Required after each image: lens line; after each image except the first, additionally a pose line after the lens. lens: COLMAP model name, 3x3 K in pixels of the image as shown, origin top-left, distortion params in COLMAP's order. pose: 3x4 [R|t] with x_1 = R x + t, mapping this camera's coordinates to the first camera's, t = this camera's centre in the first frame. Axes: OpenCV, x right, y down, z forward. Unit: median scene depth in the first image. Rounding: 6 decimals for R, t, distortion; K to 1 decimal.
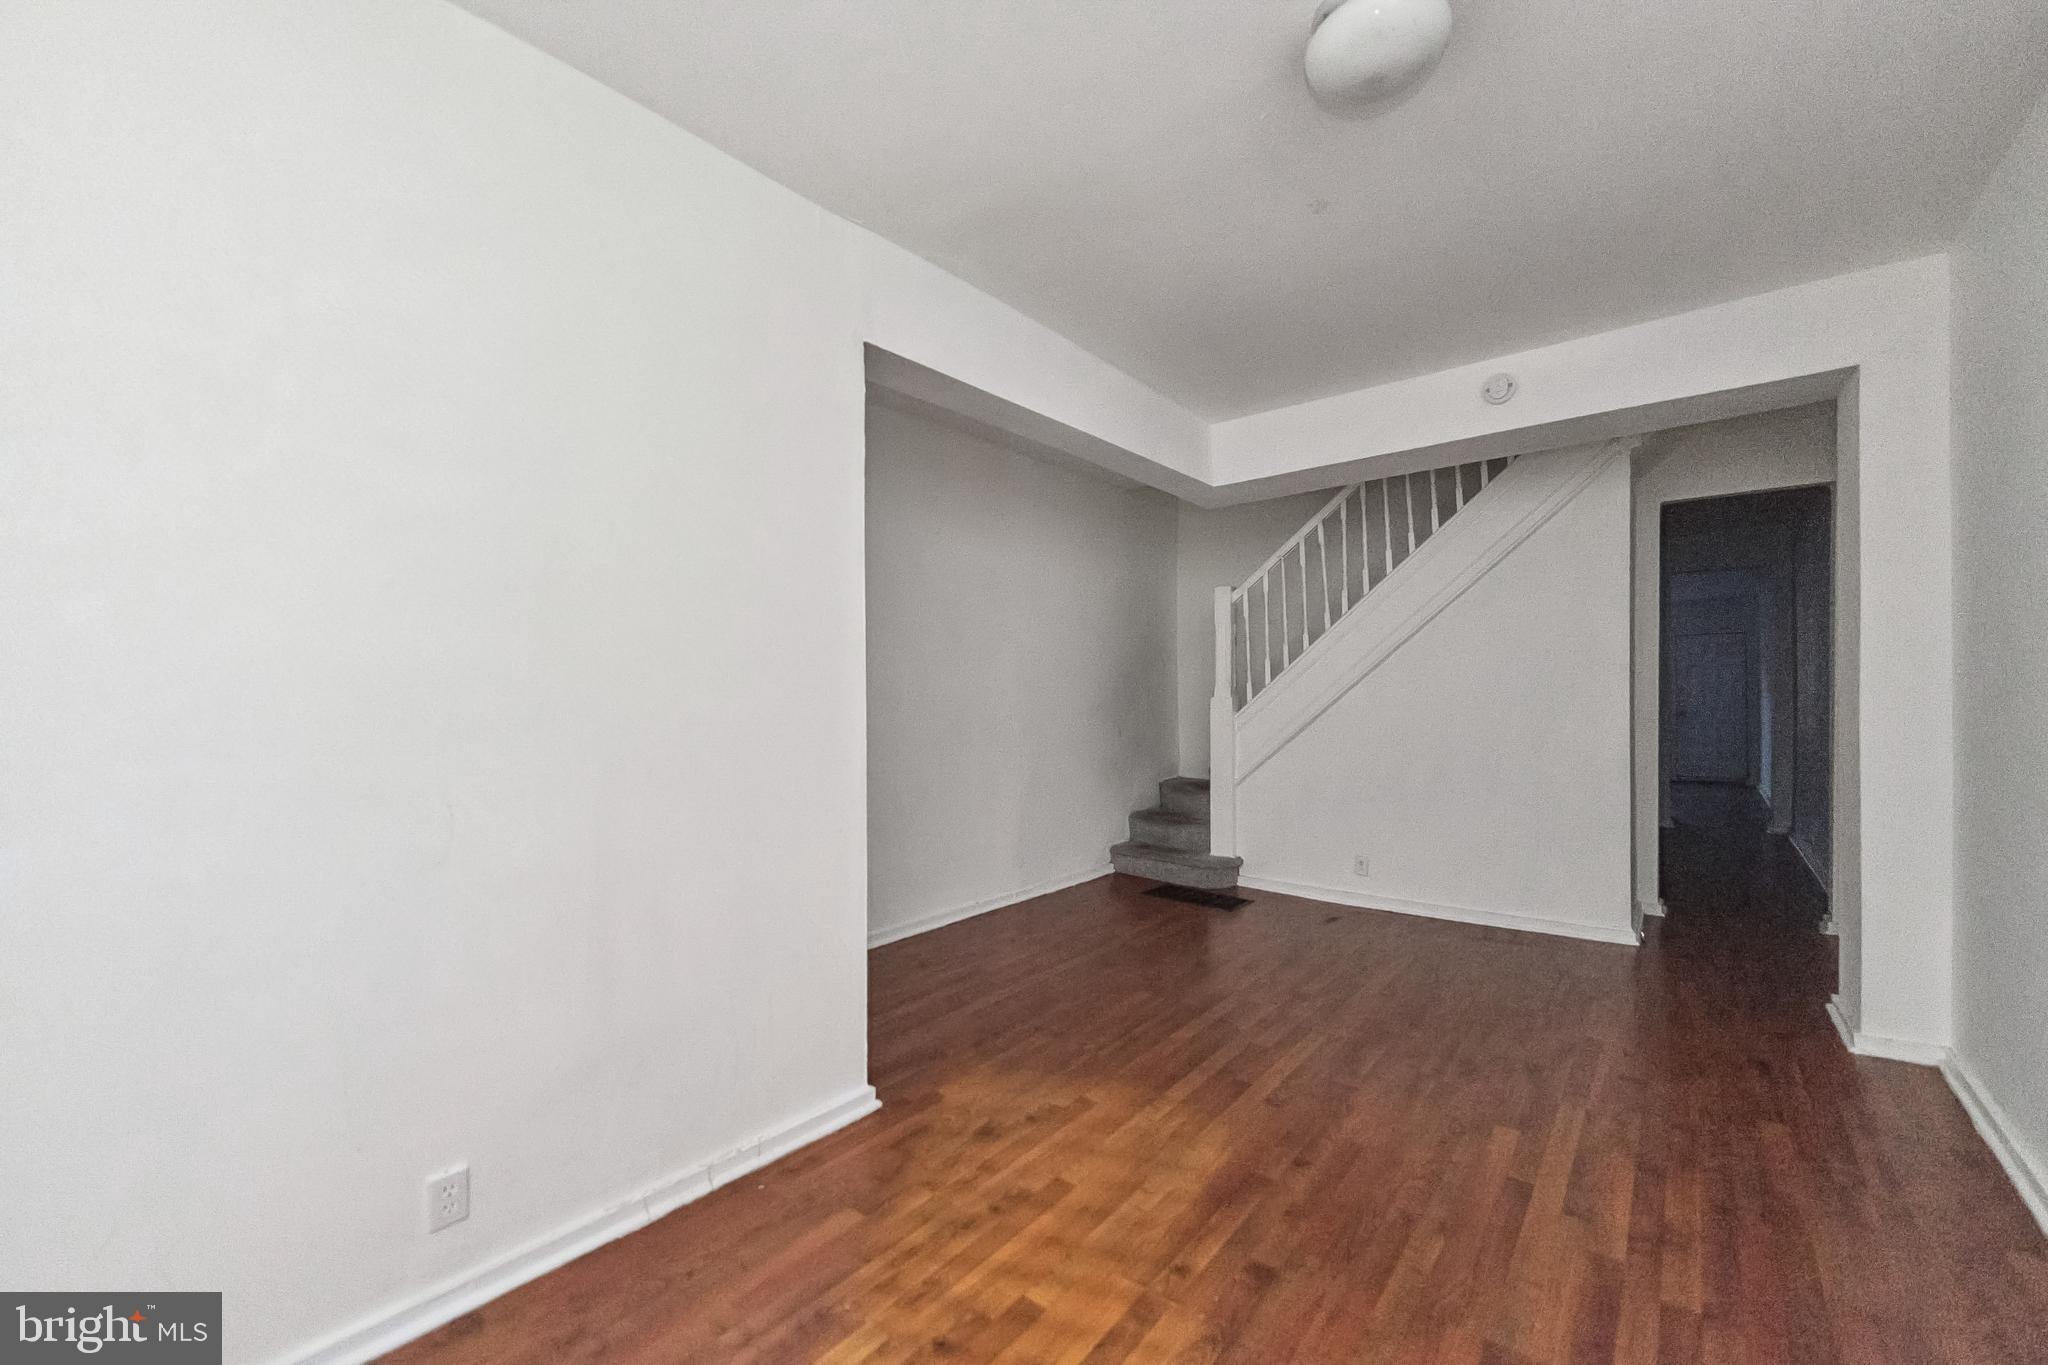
lens RADIAL K [[835.1, 0, 1035.6], [0, 835.1, 681.3], [0, 0, 1]] dist [0.001856, 0.000047]
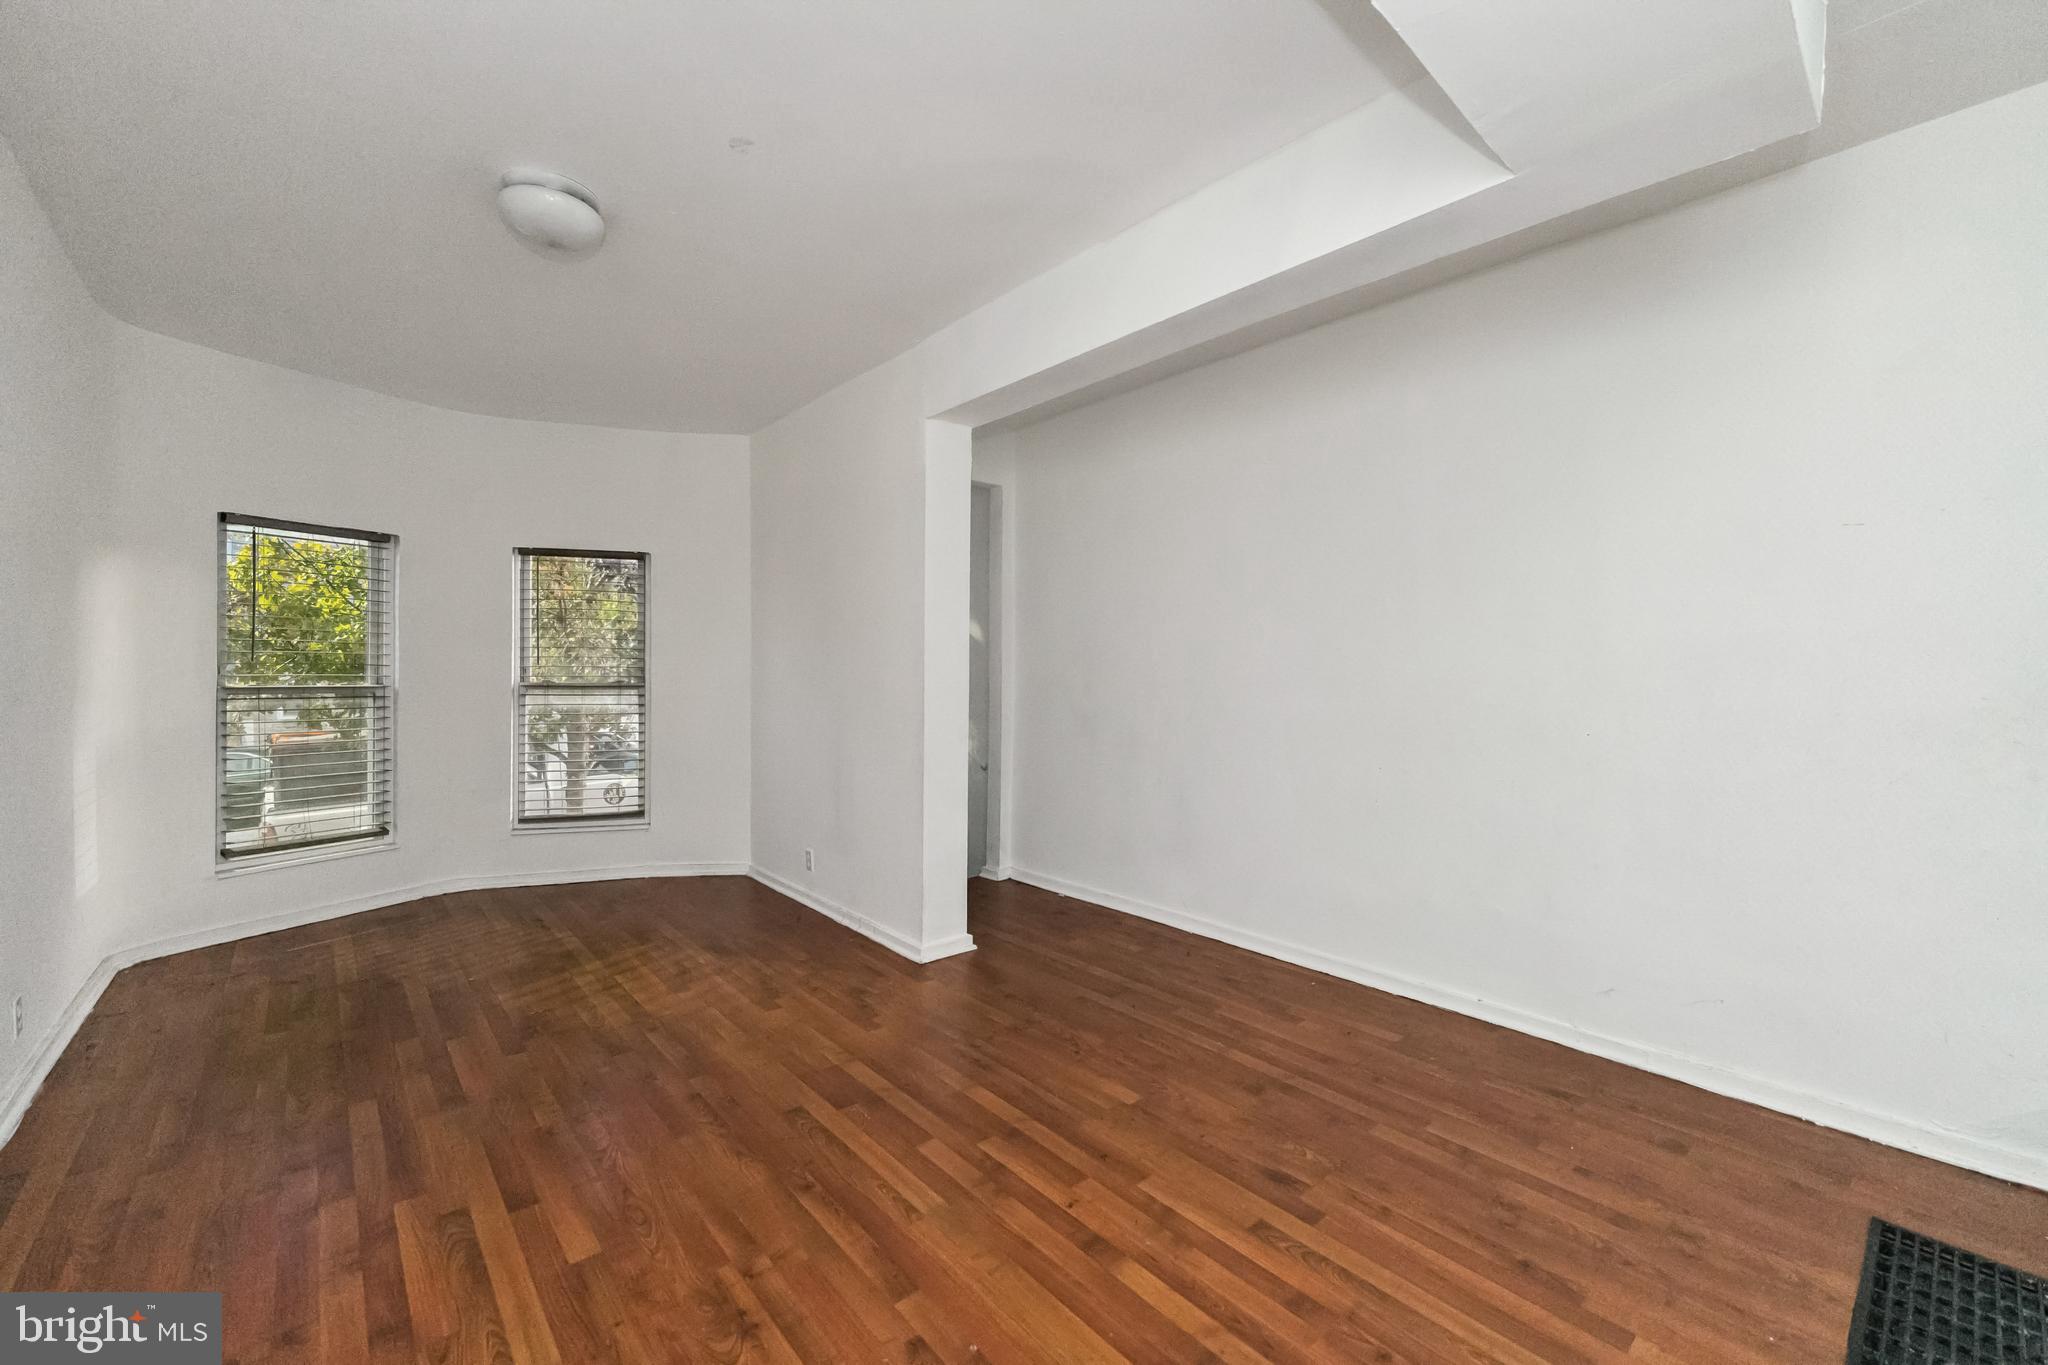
lens RADIAL K [[835.1, 0, 1036.4], [0, 835.1, 682.1], [0, 0, 1]] dist [0.001856, 0.000047]
pose [[-0.187444, 0.016604, -0.982135, 1.285048], [0.007528, 0.999852, 0.015467, 0.015404], [0.982247, -0.004494, -0.187541, 1.626368]]
